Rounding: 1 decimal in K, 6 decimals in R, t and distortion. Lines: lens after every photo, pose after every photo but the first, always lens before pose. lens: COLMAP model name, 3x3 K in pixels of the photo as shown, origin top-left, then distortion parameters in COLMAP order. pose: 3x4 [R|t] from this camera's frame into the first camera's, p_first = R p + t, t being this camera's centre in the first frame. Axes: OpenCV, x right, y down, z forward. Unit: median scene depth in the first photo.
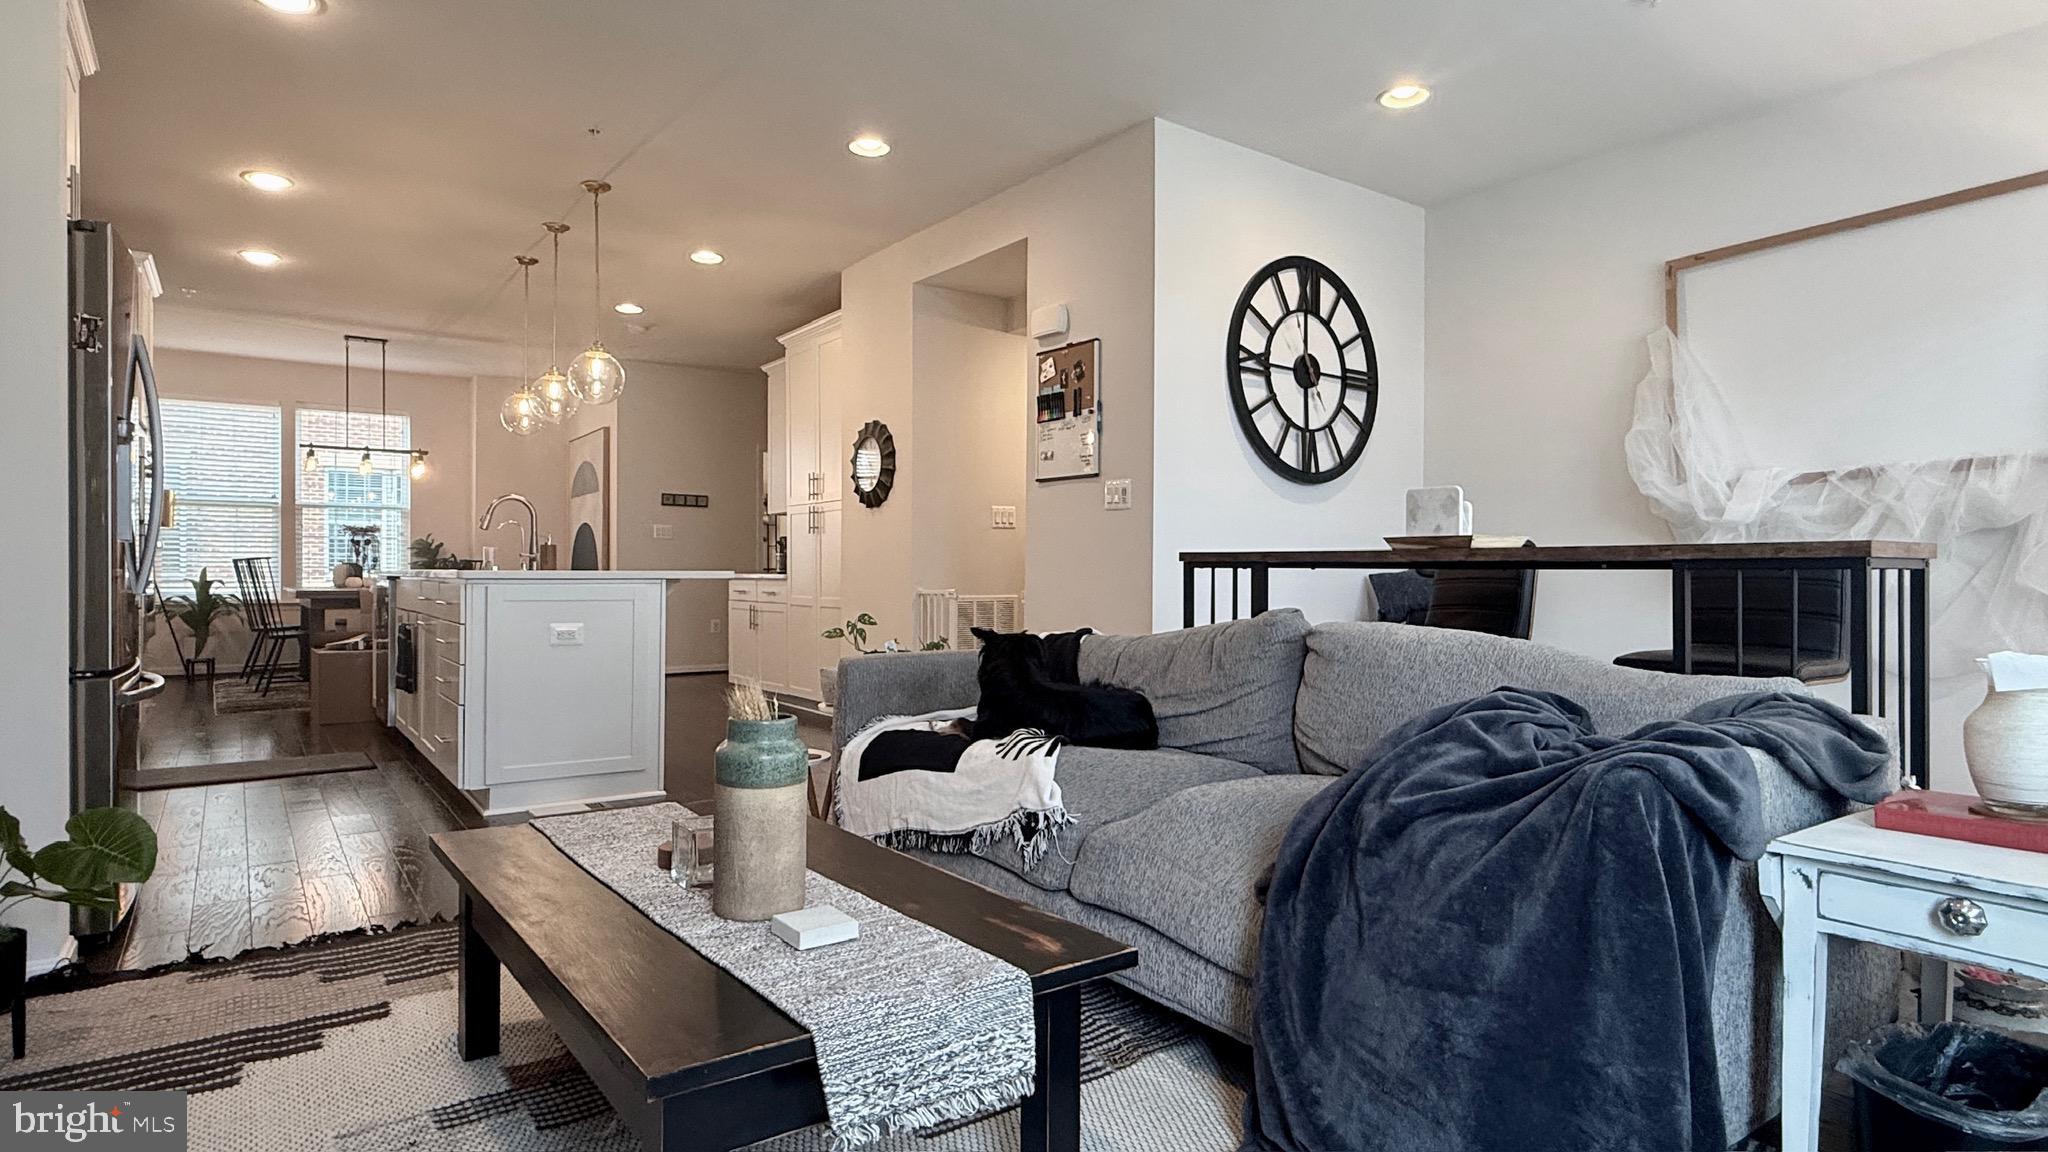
lens RADIAL K [[1076.7, 0, 1024.0], [0, 1076.7, 576.0], [0, 0, 1]] dist [0.004797, 0.000271]
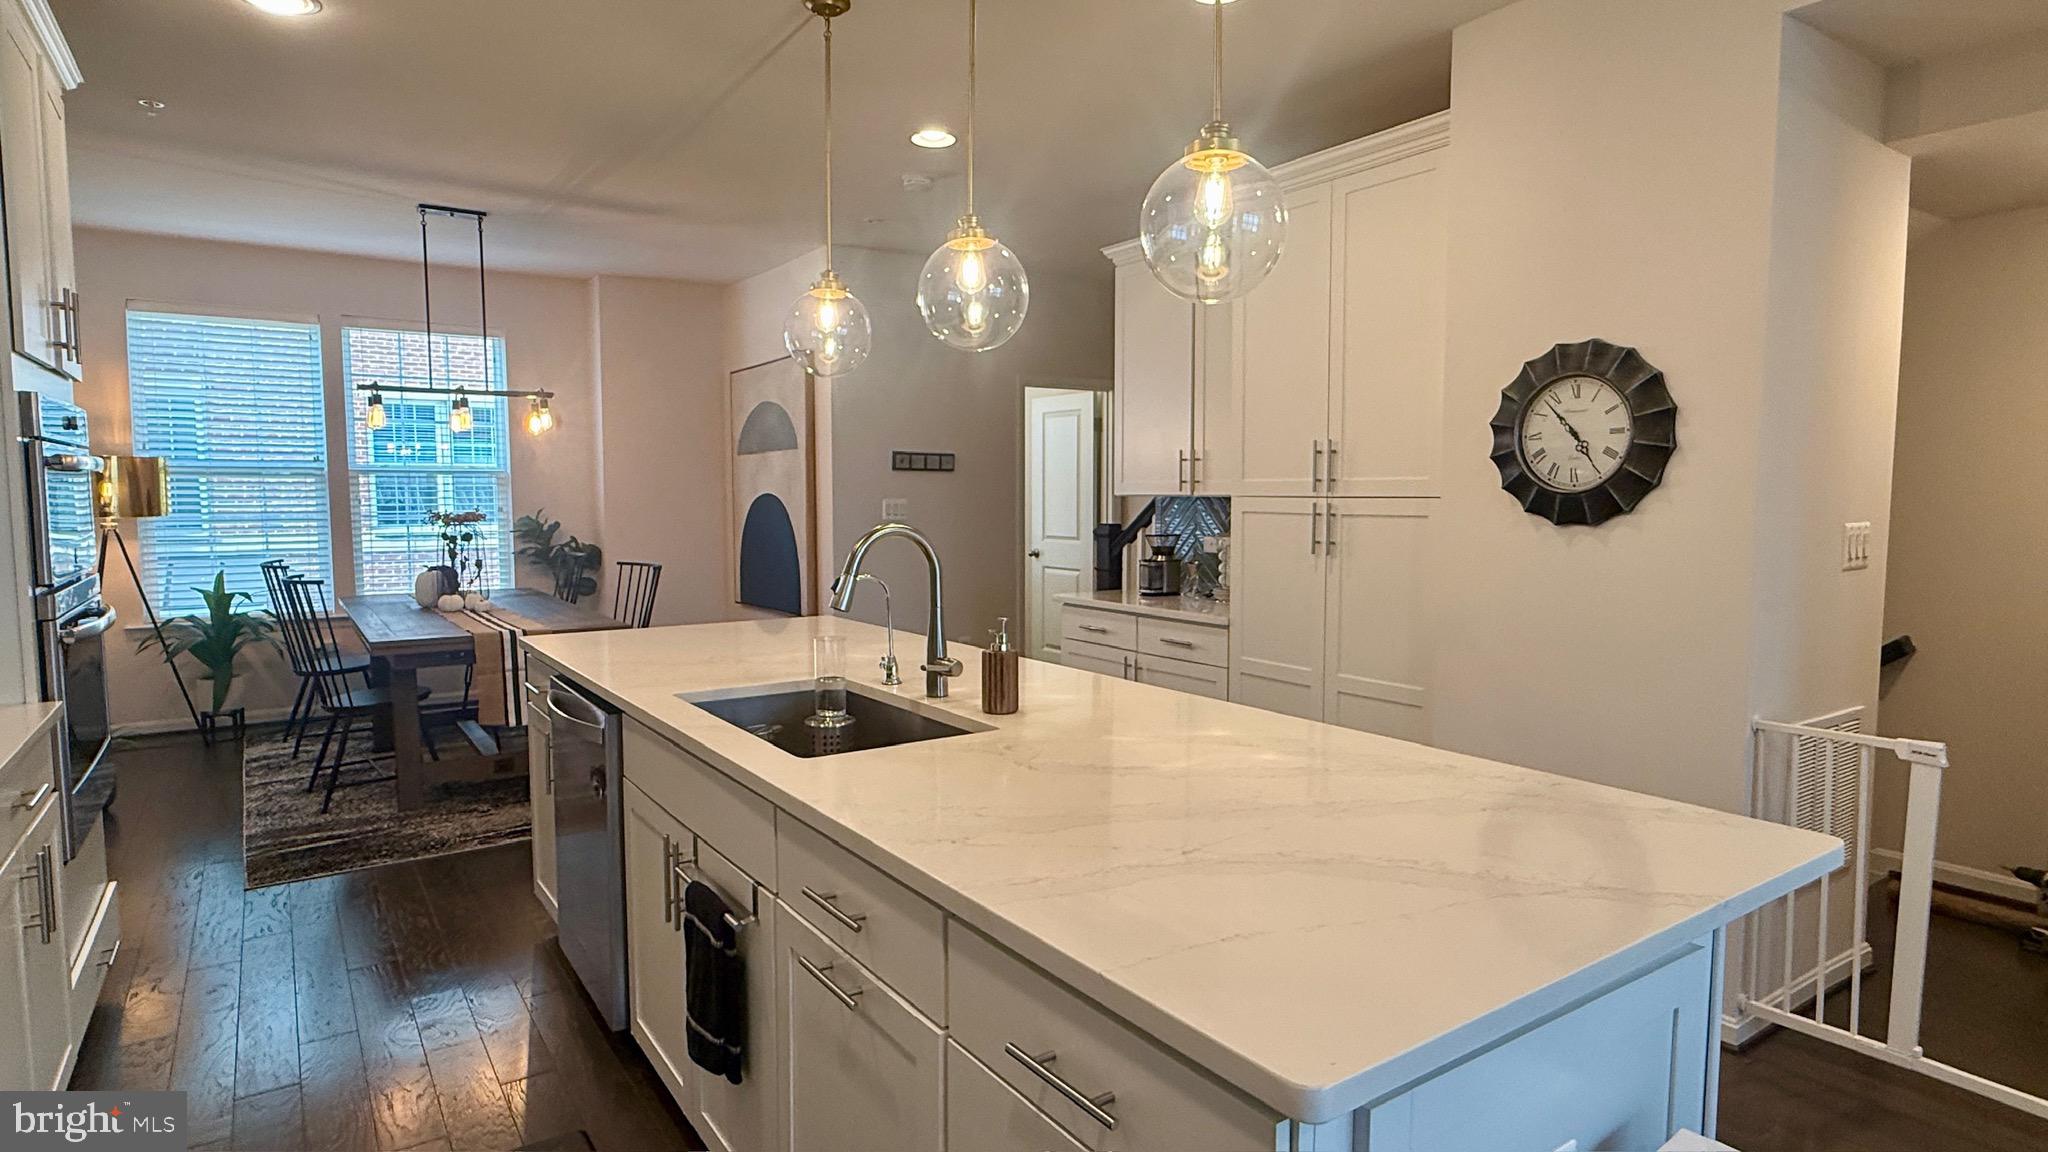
lens RADIAL K [[1076.7, 0, 1024.0], [0, 1076.7, 576.0], [0, 0, 1]] dist [0.004797, 0.000271]
pose [[0.999750, -0.002154, -0.022266, -0.271793], [0.003865, 0.997018, 0.077078, -0.057986], [0.022033, -0.077145, 0.996776, 0.379075]]
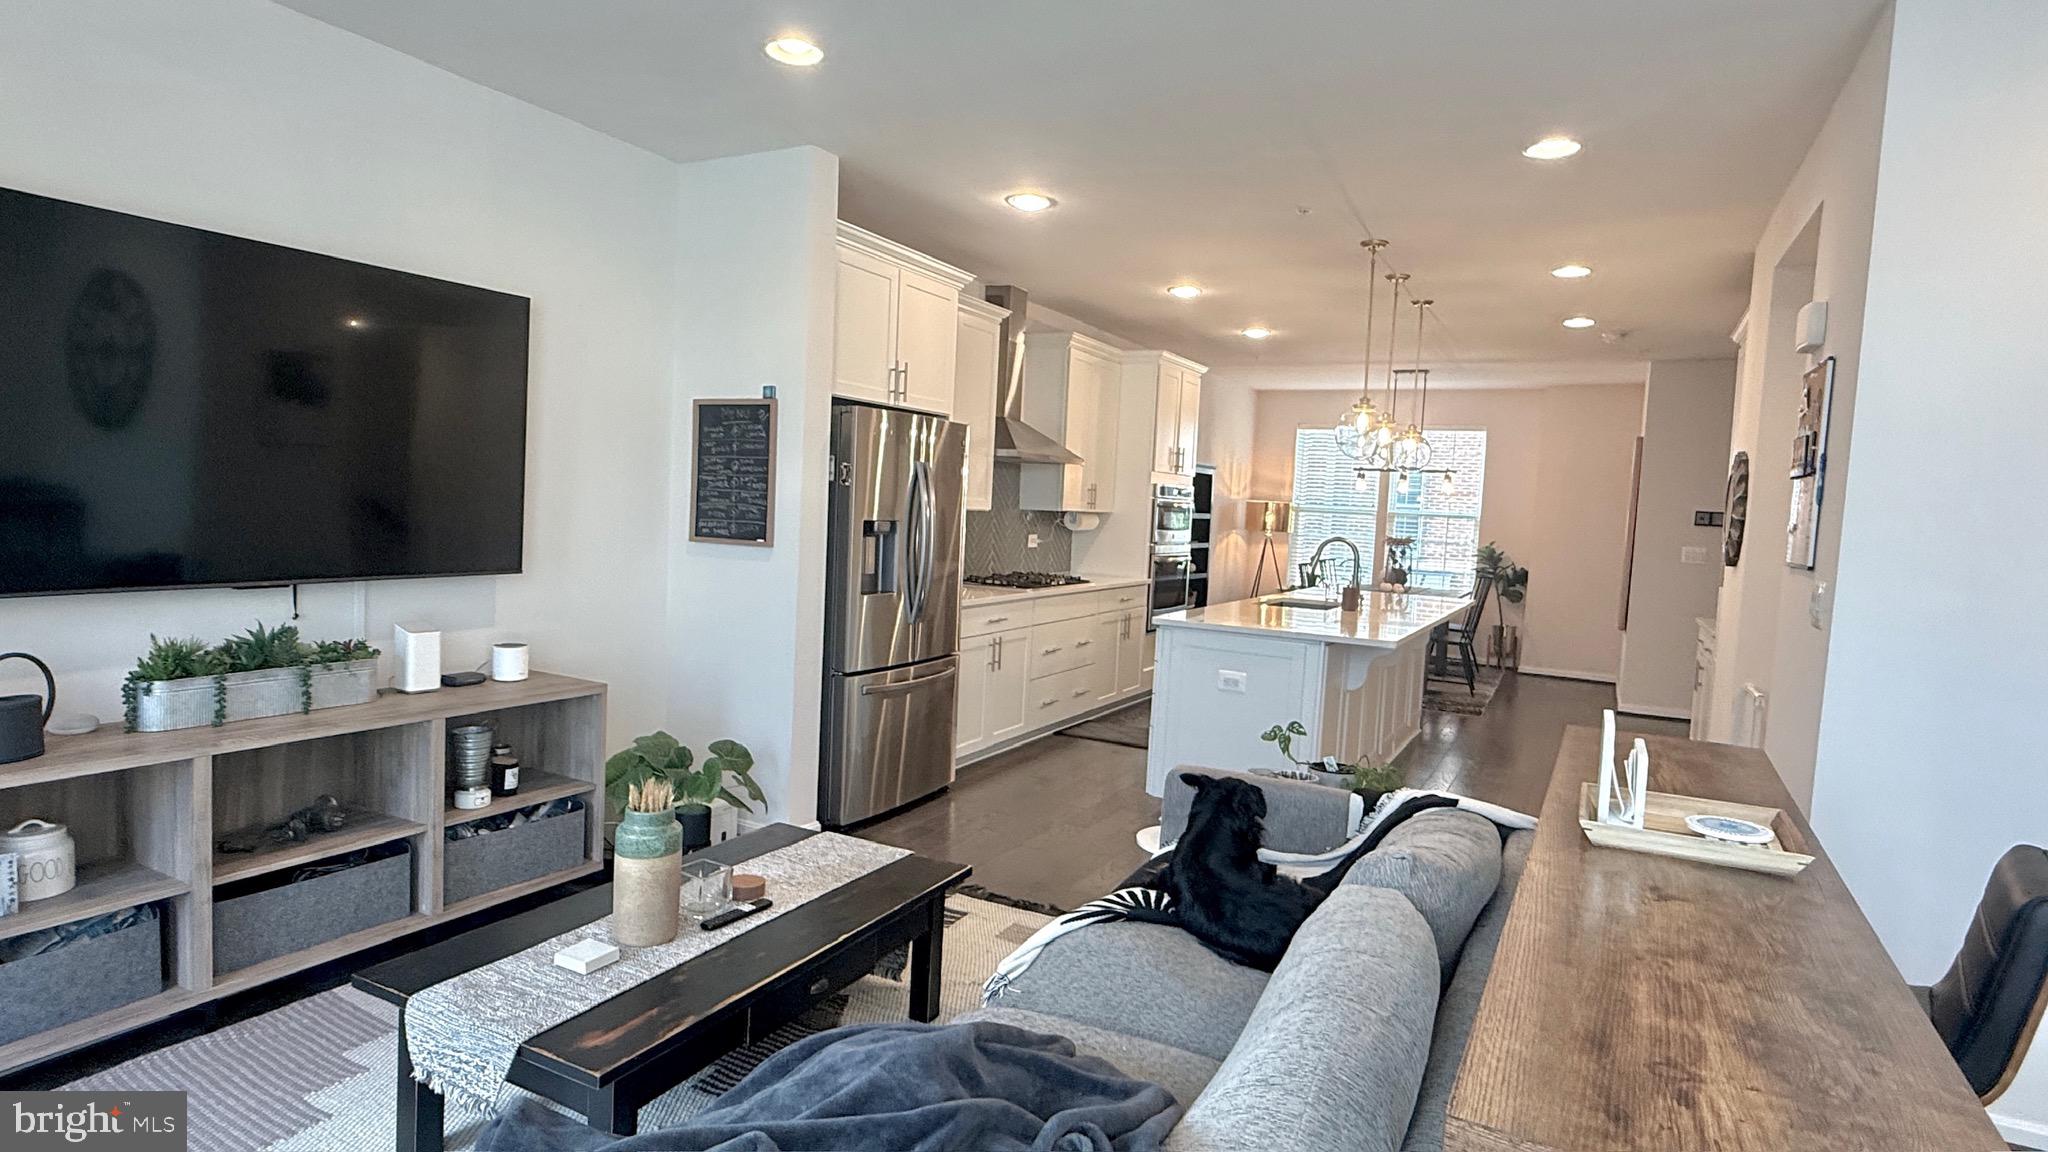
lens RADIAL K [[1076.7, 0, 1024.0], [0, 1076.7, 576.0], [0, 0, 1]] dist [0.004797, 0.000271]
pose [[0.445460, 0.076471, -0.892030, 0.228556], [-0.052664, 0.996858, 0.059158, -0.053525], [0.893752, 0.020625, 0.448087, 0.144149]]
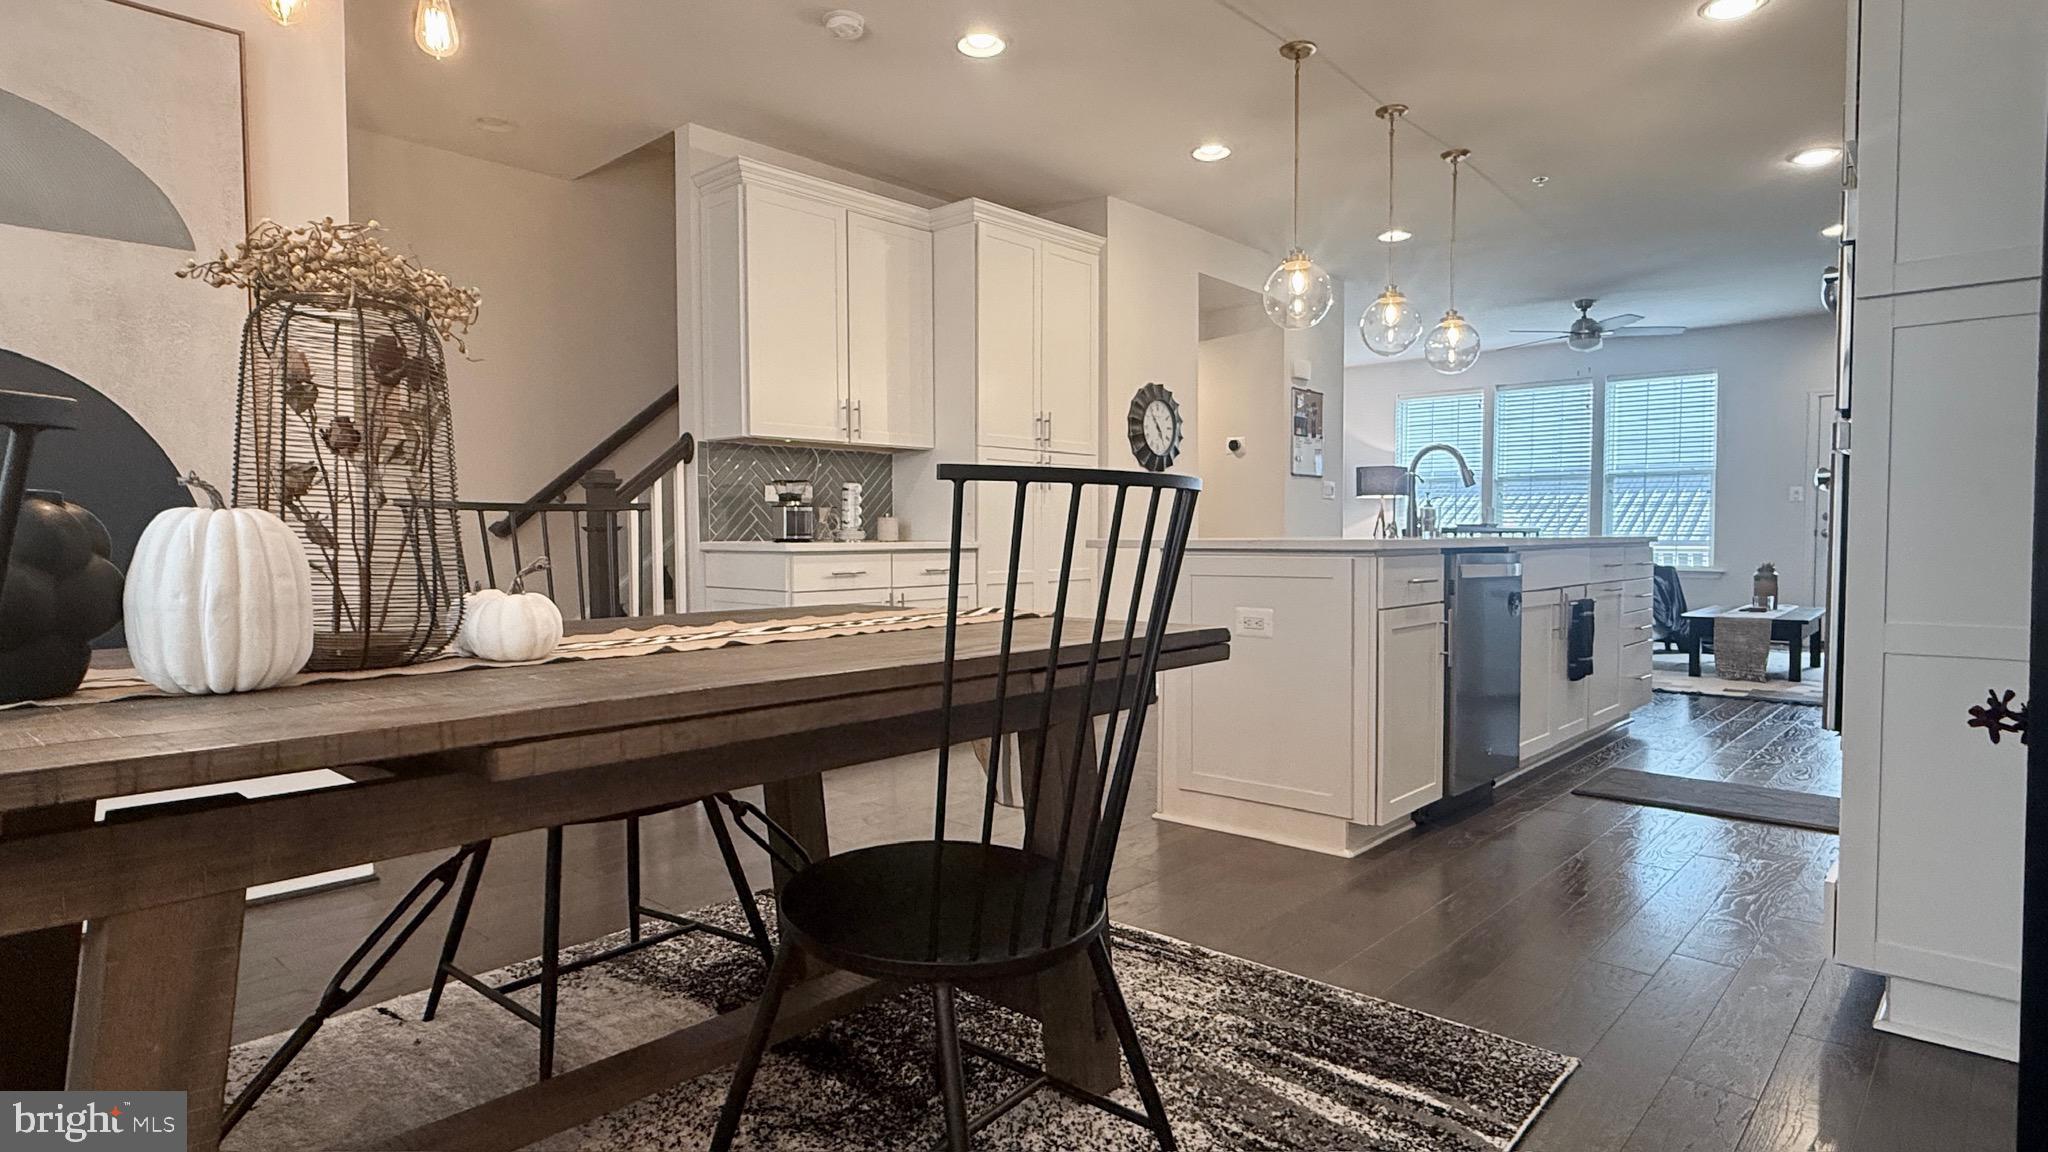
lens RADIAL K [[1076.7, 0, 1024.0], [0, 1076.7, 576.0], [0, 0, 1]] dist [0.004797, 0.000271]
pose [[-0.194765, -0.043593, 0.979881, -0.791456], [0.002757, 0.998984, 0.044991, -0.009994], [-0.980846, 0.011464, -0.194447, 0.955067]]
